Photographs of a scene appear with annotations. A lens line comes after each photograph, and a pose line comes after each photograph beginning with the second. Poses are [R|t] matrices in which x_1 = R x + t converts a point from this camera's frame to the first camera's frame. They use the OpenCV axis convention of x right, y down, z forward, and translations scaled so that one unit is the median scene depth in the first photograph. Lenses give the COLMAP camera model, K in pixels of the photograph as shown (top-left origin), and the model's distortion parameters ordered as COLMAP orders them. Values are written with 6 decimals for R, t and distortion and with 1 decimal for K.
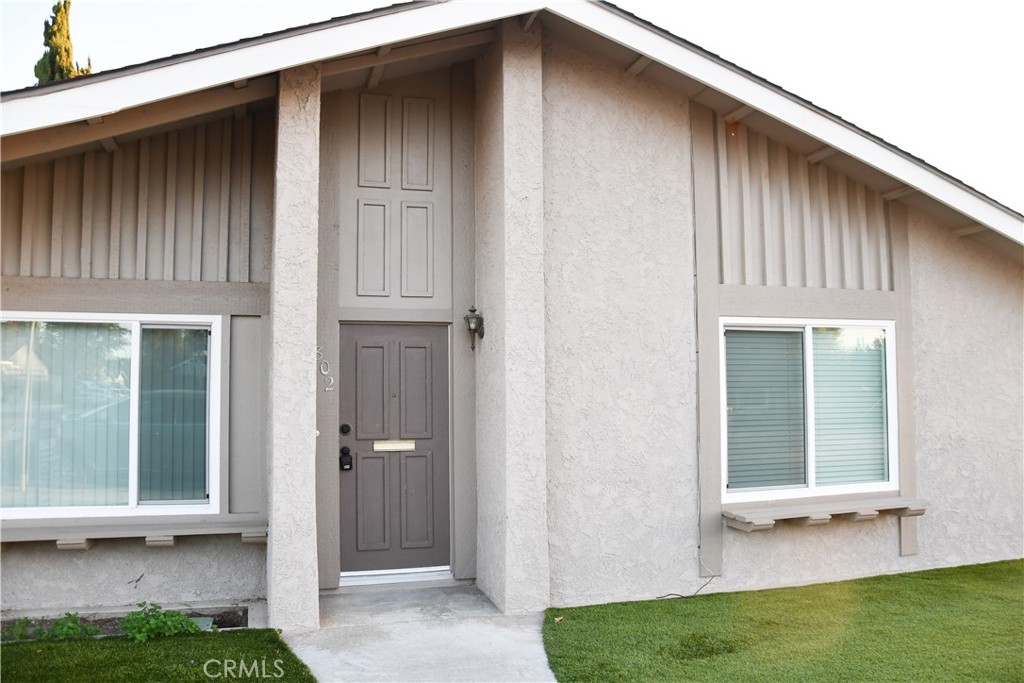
lens RADIAL K [[800.7, 0, 510.4], [0, 800.7, 349.0], [0, 0, 1]] dist [-0.158075, 0.114428]
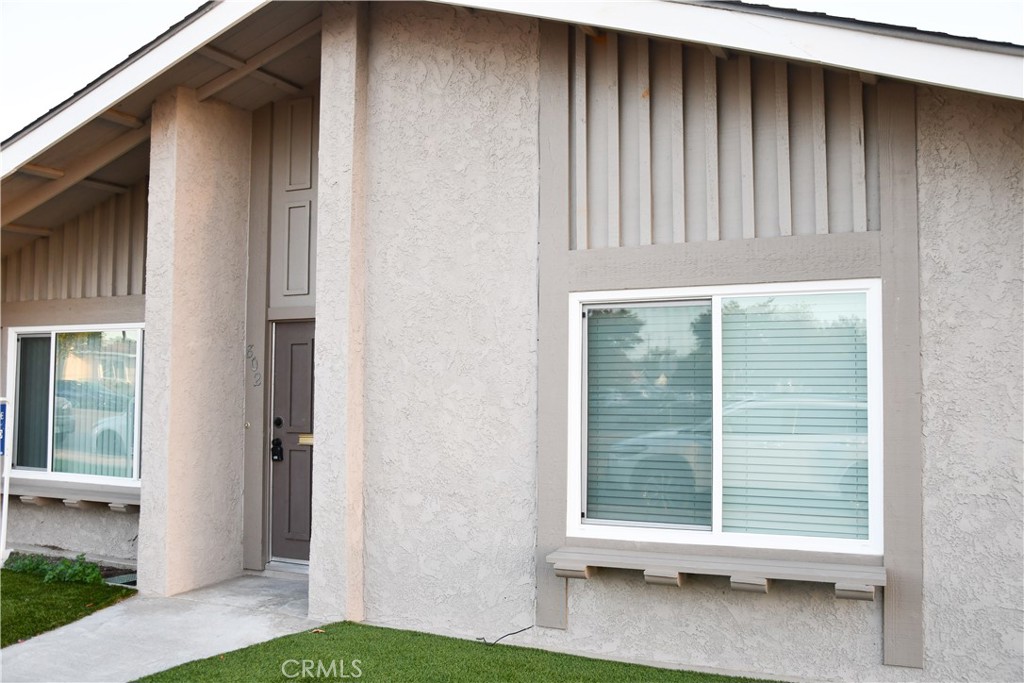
lens RADIAL K [[892.0, 0, 512.0], [0, 892.0, 341.5], [0, 0, 1]] dist [-0.128714, 0.149814]
pose [[0.758170, -0.026062, -0.651536, 0.805721], [0.027613, 0.999588, -0.007852, 0.011741], [0.651472, -0.012037, 0.758577, 0.315247]]
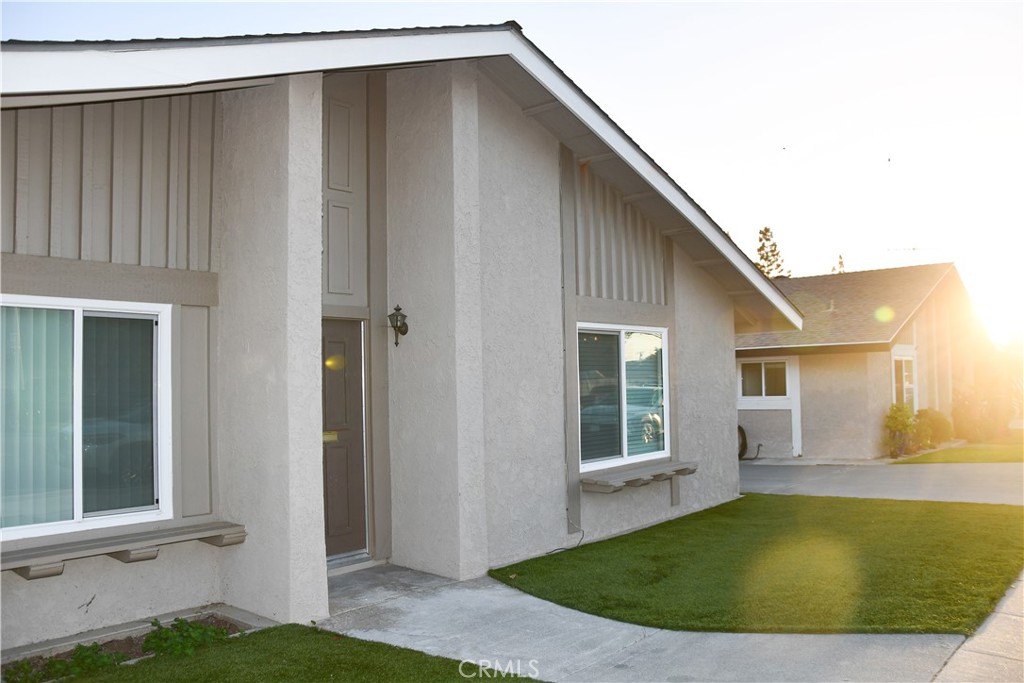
lens RADIAL K [[800.7, 0, 510.4], [0, 800.7, 349.0], [0, 0, 1]] dist [-0.158075, 0.114428]
pose [[0.841374, 0.013175, 0.540292, -0.508366], [-0.018341, 0.999823, 0.004181, -0.001806], [-0.540141, -0.013427, 0.841467, 0.008009]]
